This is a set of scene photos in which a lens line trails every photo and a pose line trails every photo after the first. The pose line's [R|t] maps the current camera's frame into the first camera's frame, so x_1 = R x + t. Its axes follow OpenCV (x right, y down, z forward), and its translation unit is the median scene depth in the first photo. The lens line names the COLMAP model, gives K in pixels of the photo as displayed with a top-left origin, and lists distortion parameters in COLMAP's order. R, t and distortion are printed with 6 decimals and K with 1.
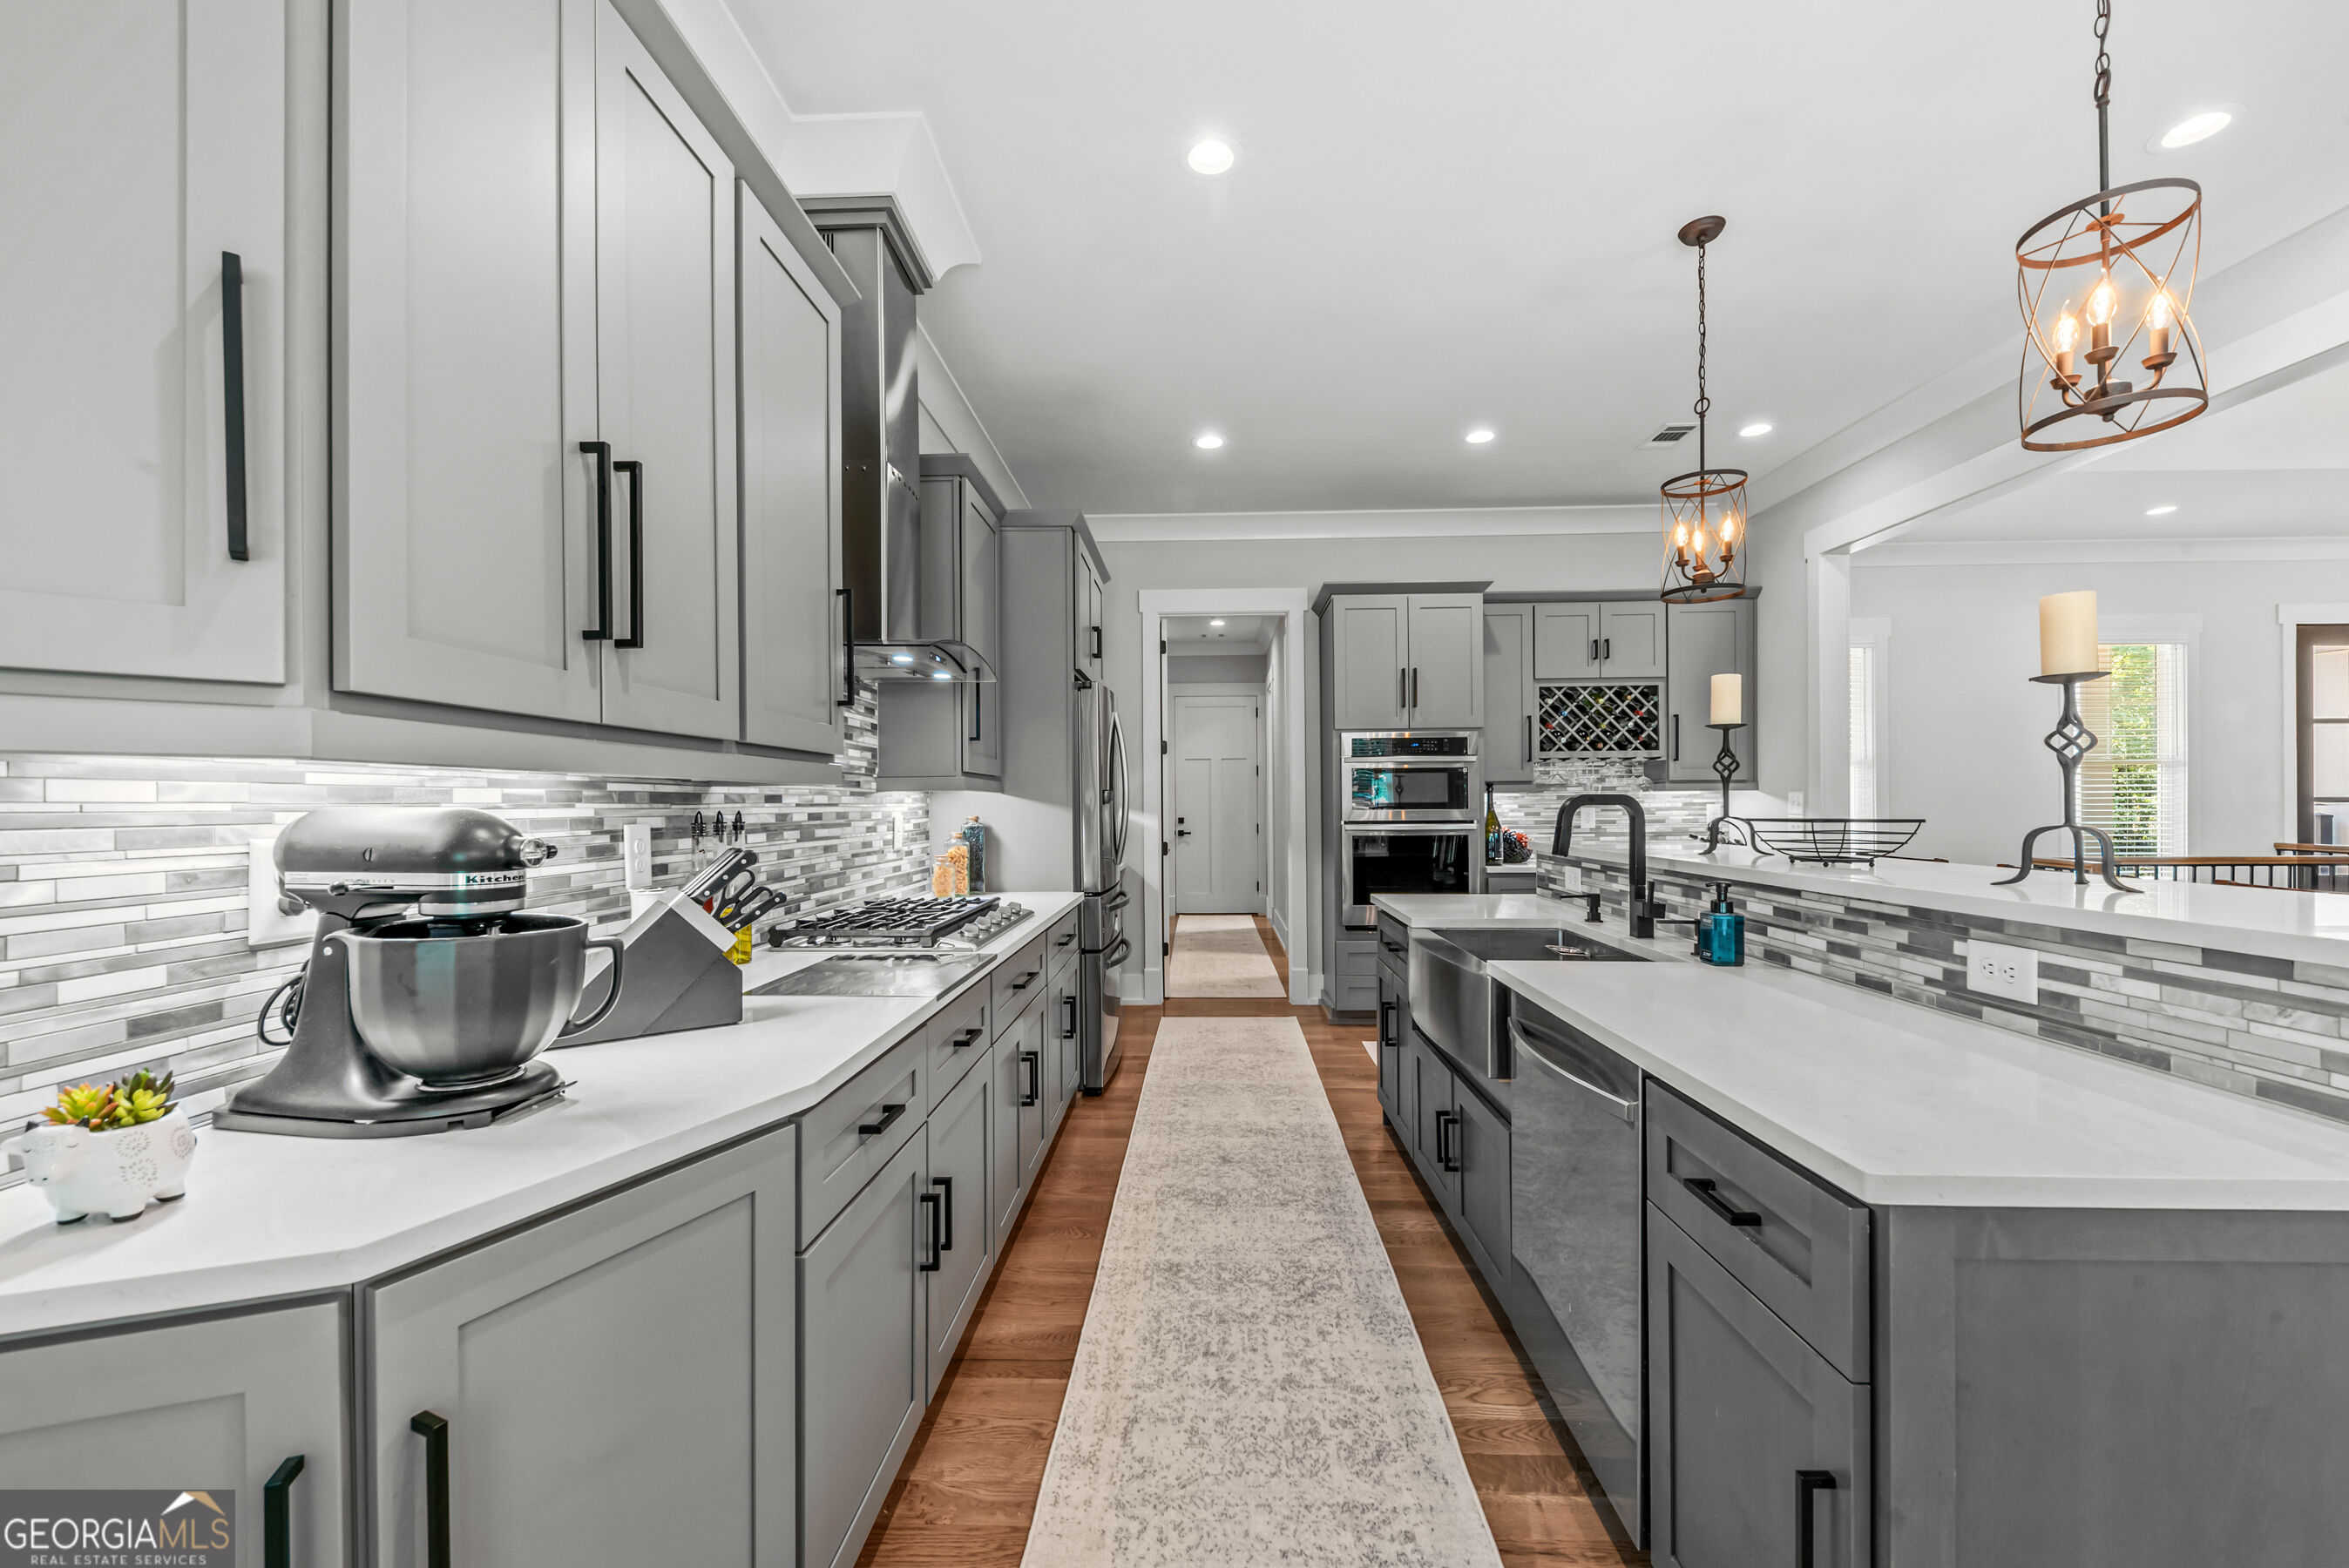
lens RADIAL K [[905.8, 0, 1171.7], [0, 905.8, 801.5], [0, 0, 1]] dist [0.010722, -0.005502]
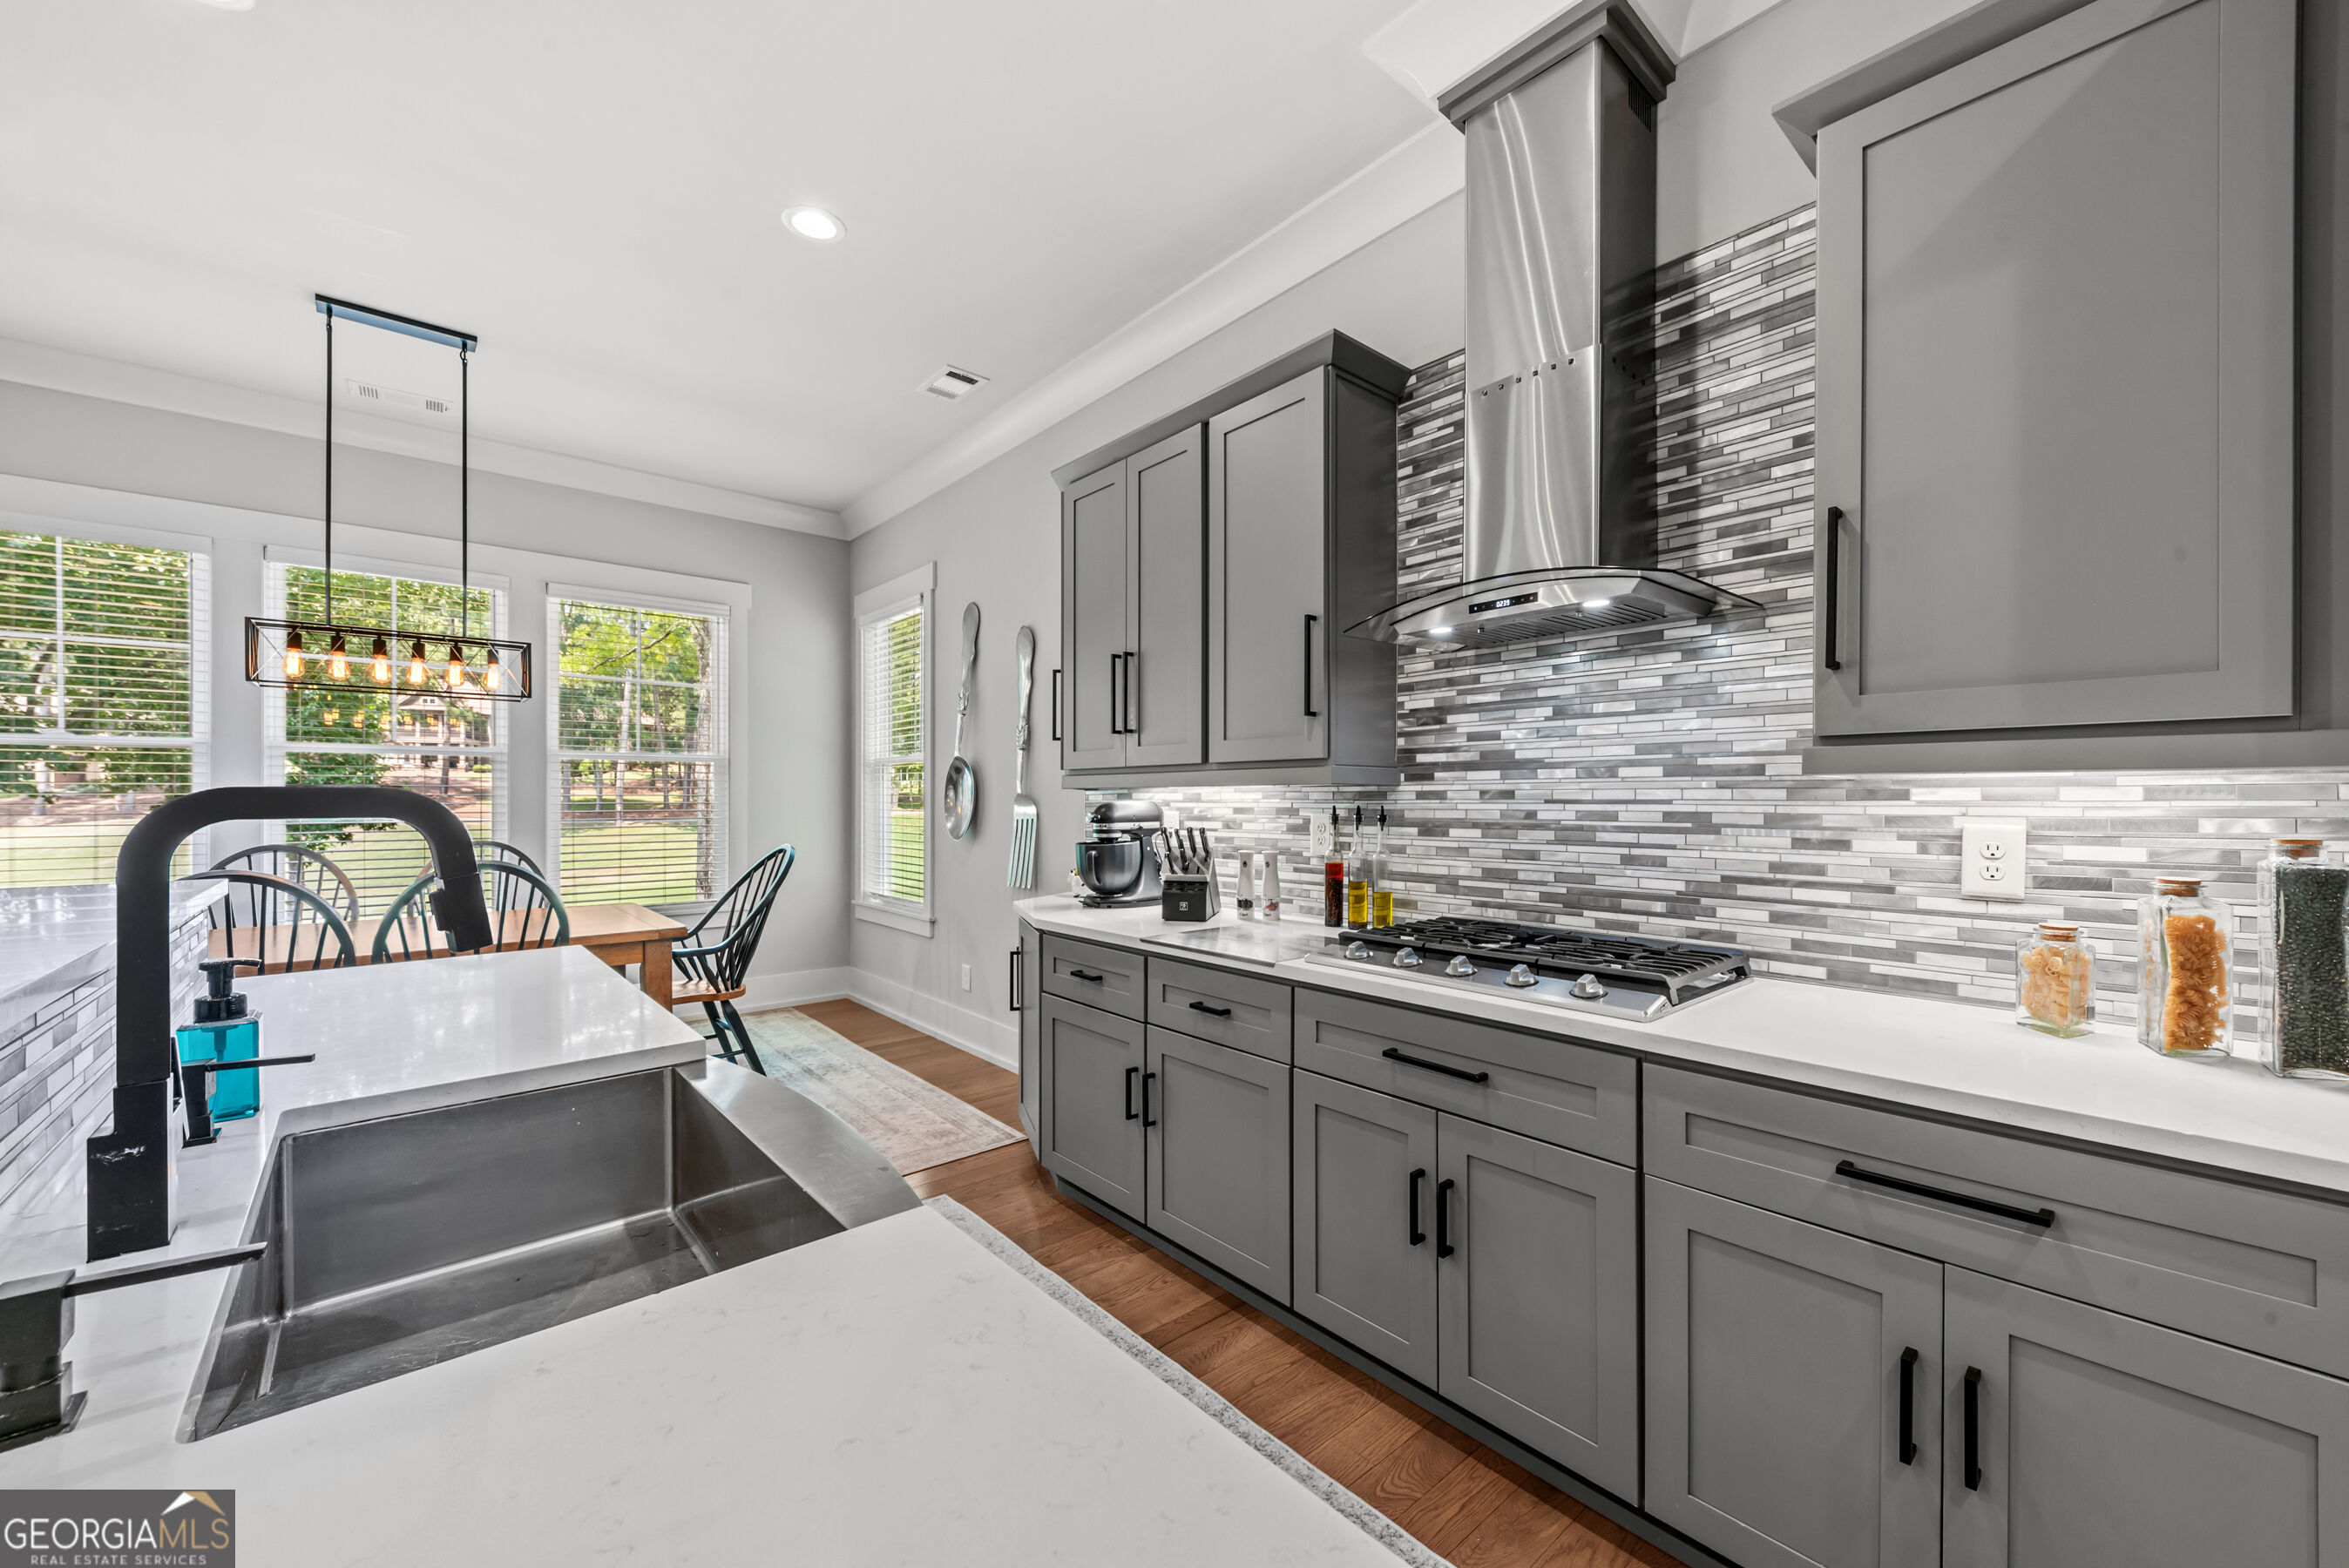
lens RADIAL K [[905.8, 0, 1178.9], [0, 905.8, 803.9], [0, 0, 1]] dist [0.010722, -0.005502]
pose [[-0.724784, 0.012858, -0.688856, 0.355803], [0.008484, 0.999917, 0.009738, -0.004221], [0.688924, 0.001214, -0.724832, 1.093540]]
